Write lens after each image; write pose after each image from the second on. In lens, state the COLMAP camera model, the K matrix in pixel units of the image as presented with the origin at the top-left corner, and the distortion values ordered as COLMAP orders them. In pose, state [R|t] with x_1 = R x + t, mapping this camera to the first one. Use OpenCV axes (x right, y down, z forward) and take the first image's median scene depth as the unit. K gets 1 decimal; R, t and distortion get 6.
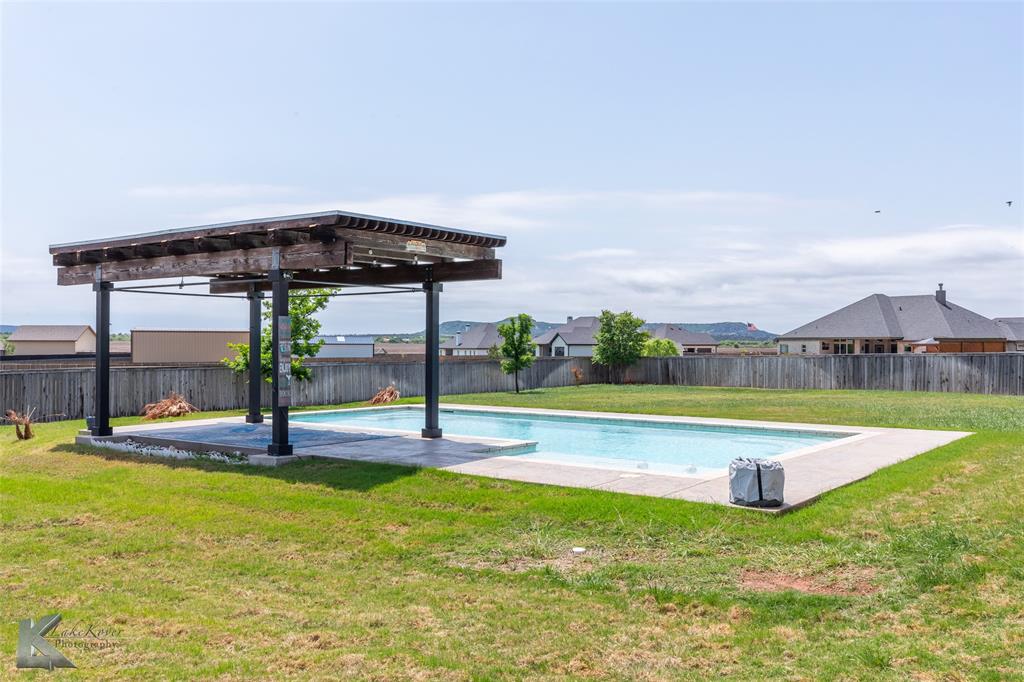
lens RADIAL K [[911.7, 0, 514.1], [0, 911.7, 338.7], [0, 0, 1]] dist [-0.019623, 0.001055]
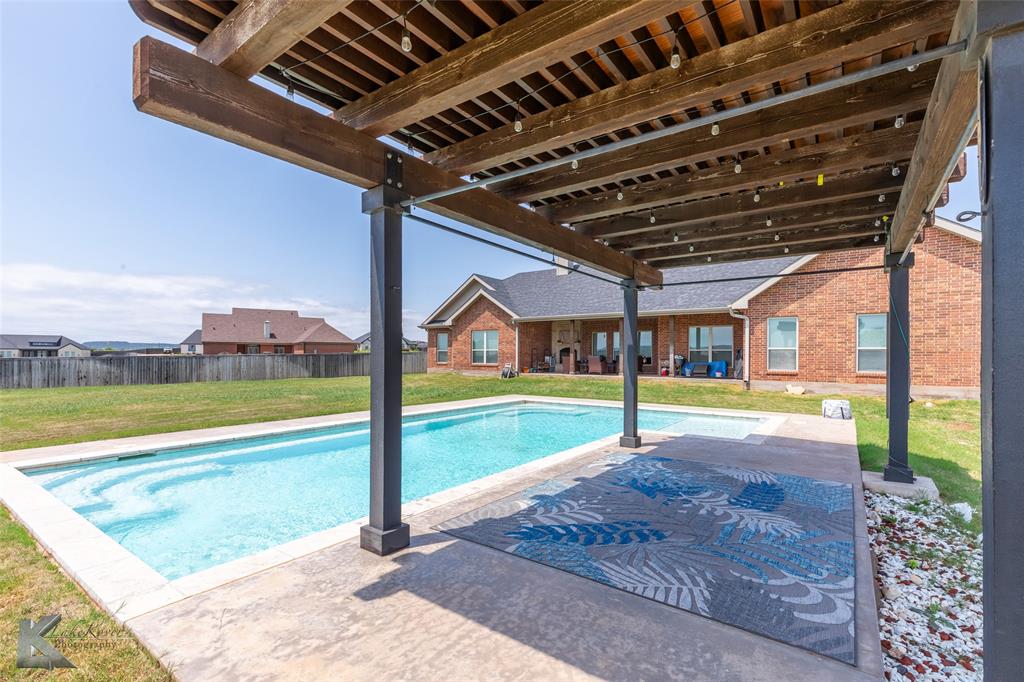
lens RADIAL K [[473.0, 0, 512.8], [0, 473.0, 350.1], [0, 0, 1]] dist [-0.001799, -0.000377]
pose [[-0.015293, 0.012722, 0.999802, -0.173342], [-0.007042, 0.999893, -0.012831, 0.009416], [-0.999858, -0.007237, -0.015202, 0.330137]]
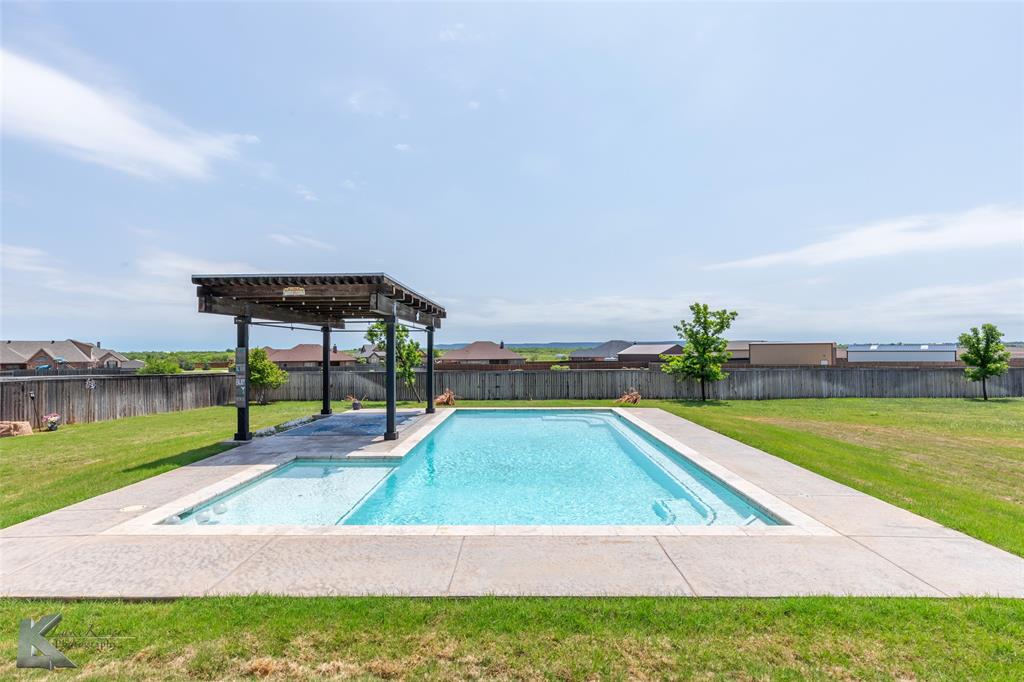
lens RADIAL K [[524.7, 0, 514.2], [0, 524.7, 352.1], [0, 0, 1]] dist [0.002197, 0.000118]
pose [[0.586443, -0.006012, -0.809968, 0.175995], [0.012800, 0.999916, 0.001846, -0.003246], [0.809889, -0.011450, 0.586471, 0.211778]]
